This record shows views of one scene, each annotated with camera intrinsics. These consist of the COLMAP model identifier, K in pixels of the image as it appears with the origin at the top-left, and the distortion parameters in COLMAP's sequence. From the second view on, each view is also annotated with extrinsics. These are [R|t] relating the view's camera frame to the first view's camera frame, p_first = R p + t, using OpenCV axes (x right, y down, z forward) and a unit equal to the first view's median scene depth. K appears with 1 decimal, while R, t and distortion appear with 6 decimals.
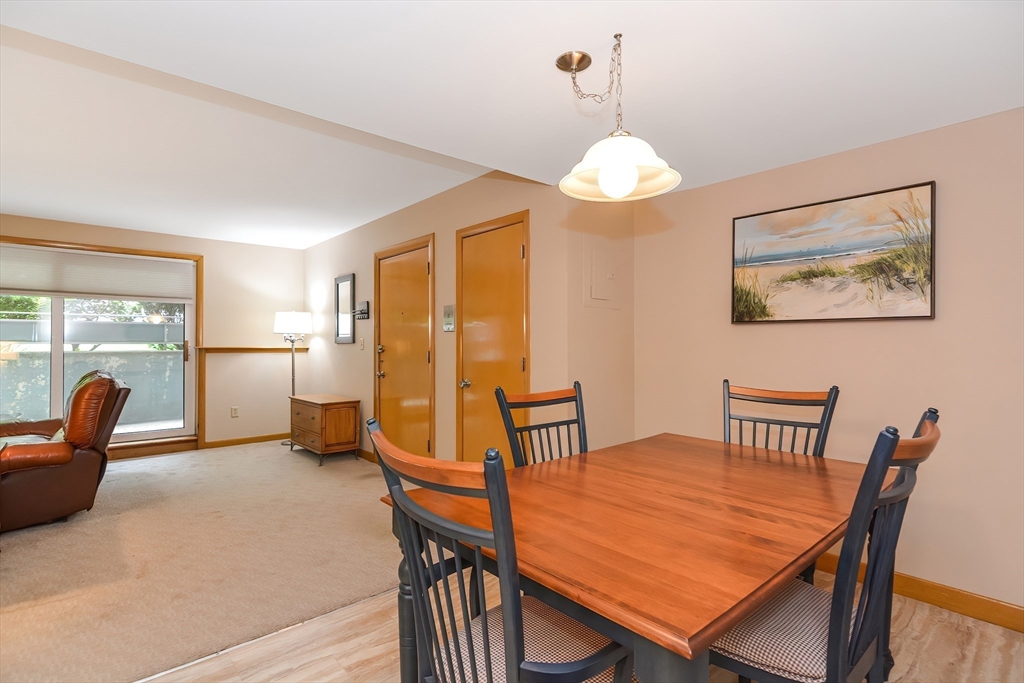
lens RADIAL K [[496.4, 0, 515.6], [0, 496.4, 342.9], [0, 0, 1]] dist [-0.009294, -0.001516]
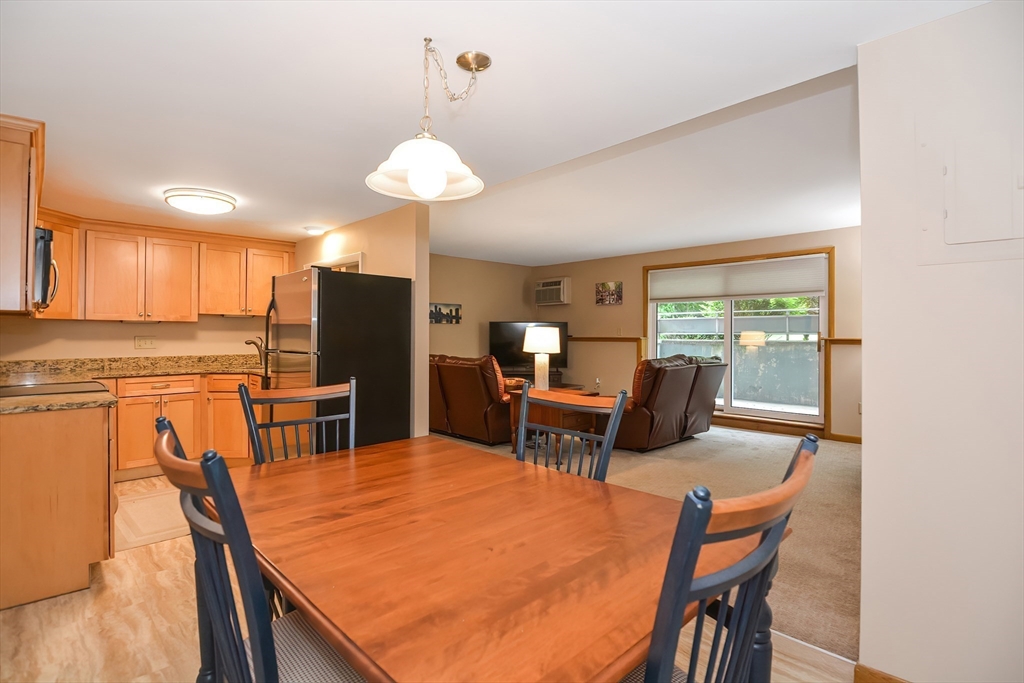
lens RADIAL K [[493.3, 0, 502.8], [0, 493.3, 331.3], [0, 0, 1]] dist [-0.023637, -0.000451]
pose [[0.028291, -0.005340, -0.999585, 0.679225], [0.004333, 0.999977, -0.005219, -0.006370], [0.999590, -0.004184, 0.028313, 0.623294]]
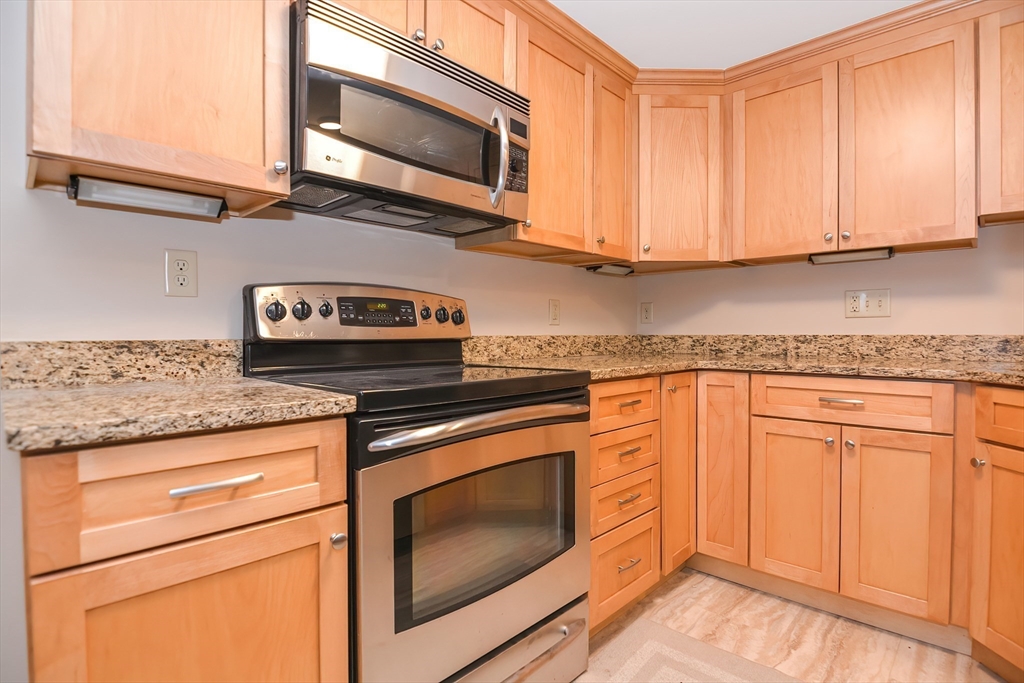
lens RADIAL K [[512.4, 0, 515.5], [0, 512.4, 337.2], [0, 0, 1]] dist [-0.022928, -0.001546]
pose [[-0.997191, 0.002523, -0.074861, -0.390031], [0.002205, 0.999988, 0.004330, 0.064833], [0.074871, 0.004152, -0.997185, 0.210388]]
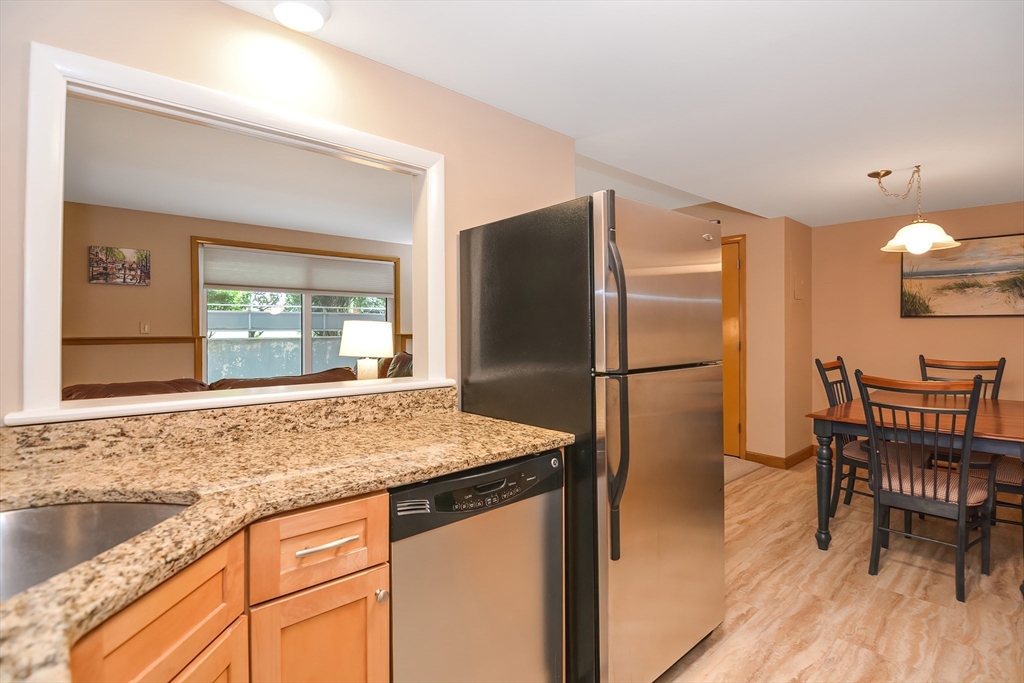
lens RADIAL K [[512.4, 0, 515.5], [0, 512.4, 337.2], [0, 0, 1]] dist [-0.022928, -0.001546]
pose [[0.999957, -0.003113, 0.008744, -0.747458], [0.002939, 0.999799, 0.019826, -0.014973], [-0.008804, -0.019799, 0.999765, -0.497587]]
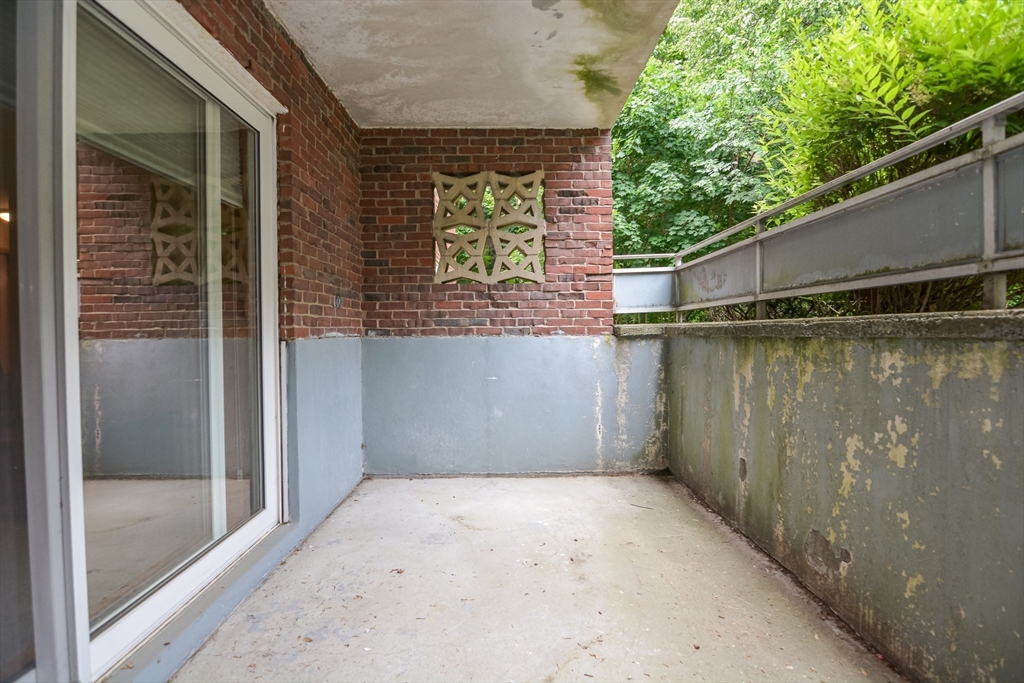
lens RADIAL K [[496.7, 0, 506.9], [0, 496.7, 343.8], [0, 0, 1]] dist [-0.021245, -0.000980]
pose [[-0.672125, 0.020620, -0.740151, -1.624796], [0.007508, 0.999751, 0.021034, 0.059715], [0.740400, 0.008580, -0.672112, 2.422353]]
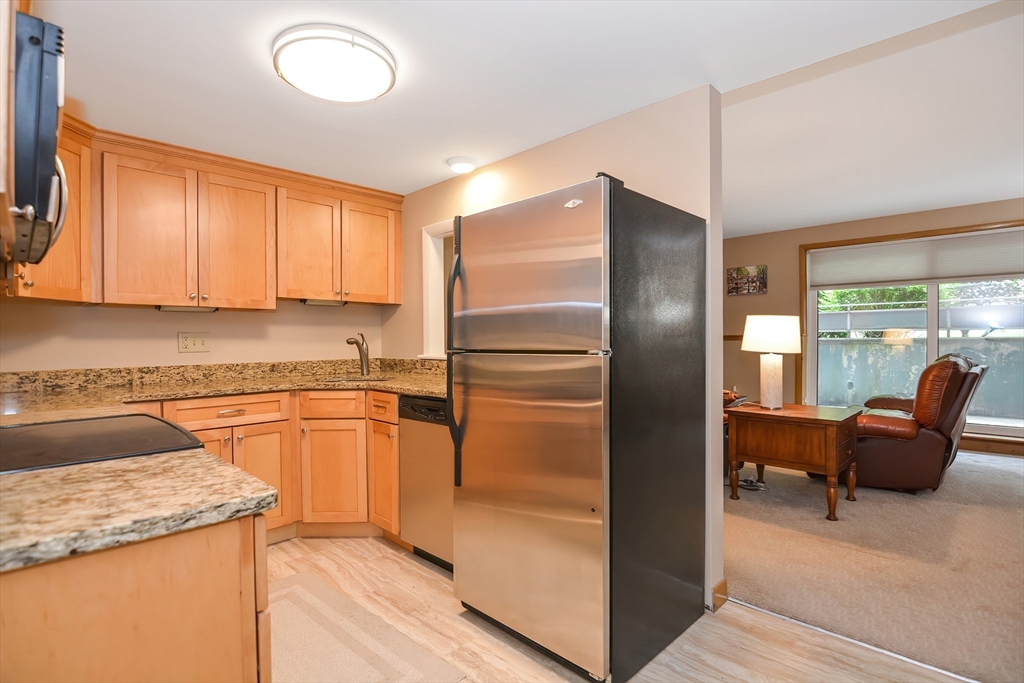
lens RADIAL K [[496.7, 0, 506.9], [0, 496.7, 343.8], [0, 0, 1]] dist [-0.021245, -0.000980]
pose [[0.046581, 0.009243, -0.998872, 0.101455], [0.013682, 0.999857, 0.009890, 0.019190], [0.998821, -0.014127, 0.046448, 0.093499]]
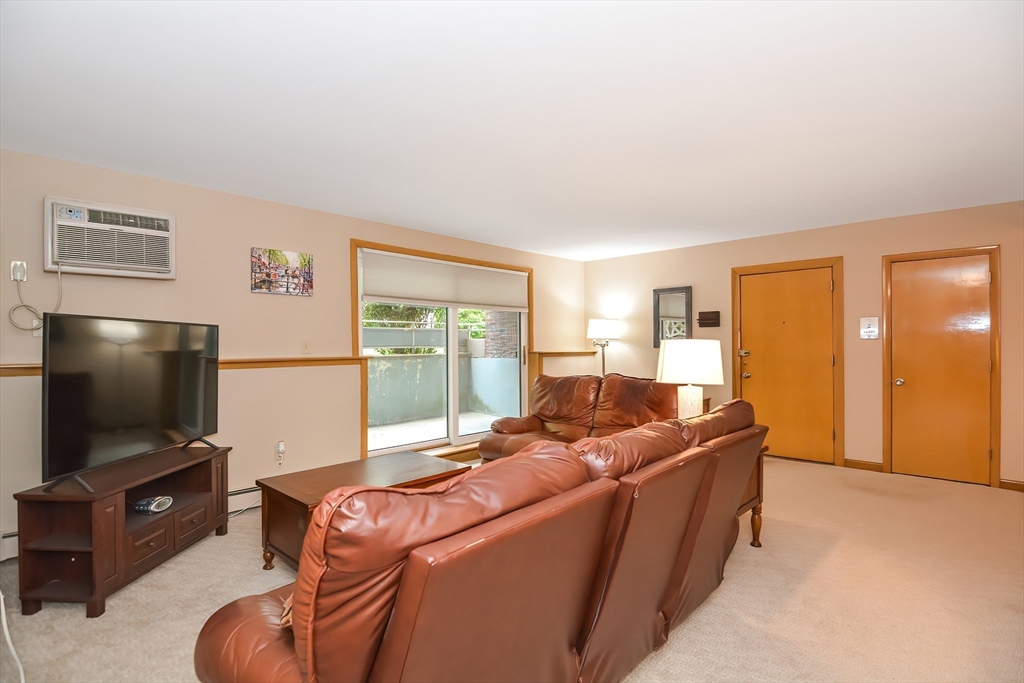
lens RADIAL K [[496.7, 0, 506.9], [0, 496.7, 343.8], [0, 0, 1]] dist [-0.021245, -0.000980]
pose [[0.997167, -0.005059, 0.075053, -1.588670], [0.004652, 0.999974, 0.005598, -0.031665], [-0.075079, -0.005233, 0.997164, -0.185269]]
